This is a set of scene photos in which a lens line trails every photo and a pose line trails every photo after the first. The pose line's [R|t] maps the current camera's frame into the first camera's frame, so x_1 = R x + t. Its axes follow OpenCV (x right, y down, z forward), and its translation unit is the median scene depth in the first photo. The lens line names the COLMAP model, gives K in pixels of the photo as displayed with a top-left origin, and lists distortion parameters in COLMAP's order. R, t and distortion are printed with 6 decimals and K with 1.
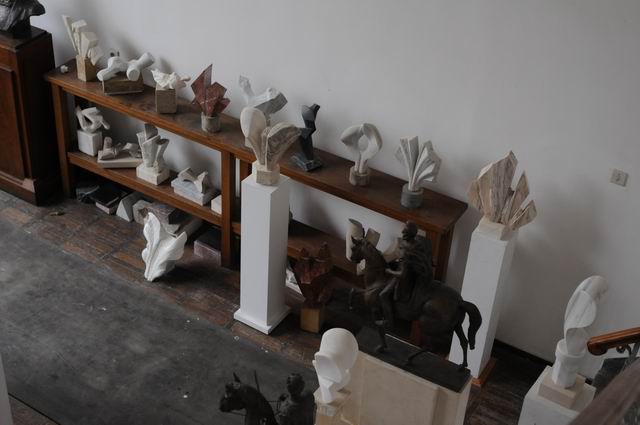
lens RADIAL K [[990.6, 0, 319.5], [0, 990.6, 211.6], [0, 0, 1]] dist [-0.083714, 0.000000]
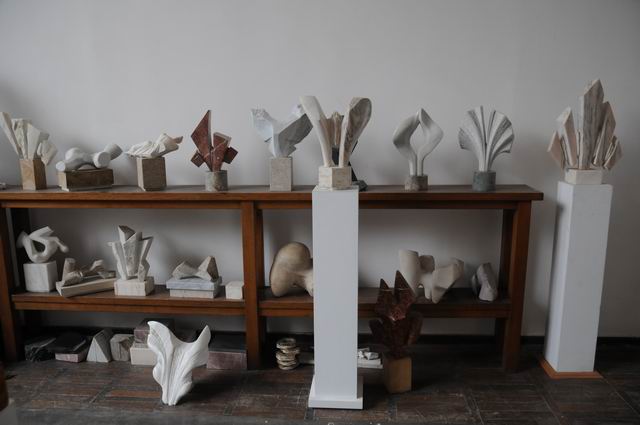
lens RADIAL K [[531.9, 0, 321.3], [0, 531.9, 217.0], [0, 0, 1]] dist [-0.071401, 0.061012]
pose [[0.885648, -0.154358, 0.437951, -0.214955], [0.319004, 0.887601, -0.332266, 0.106940], [-0.337438, 0.433979, 0.835343, 0.549100]]
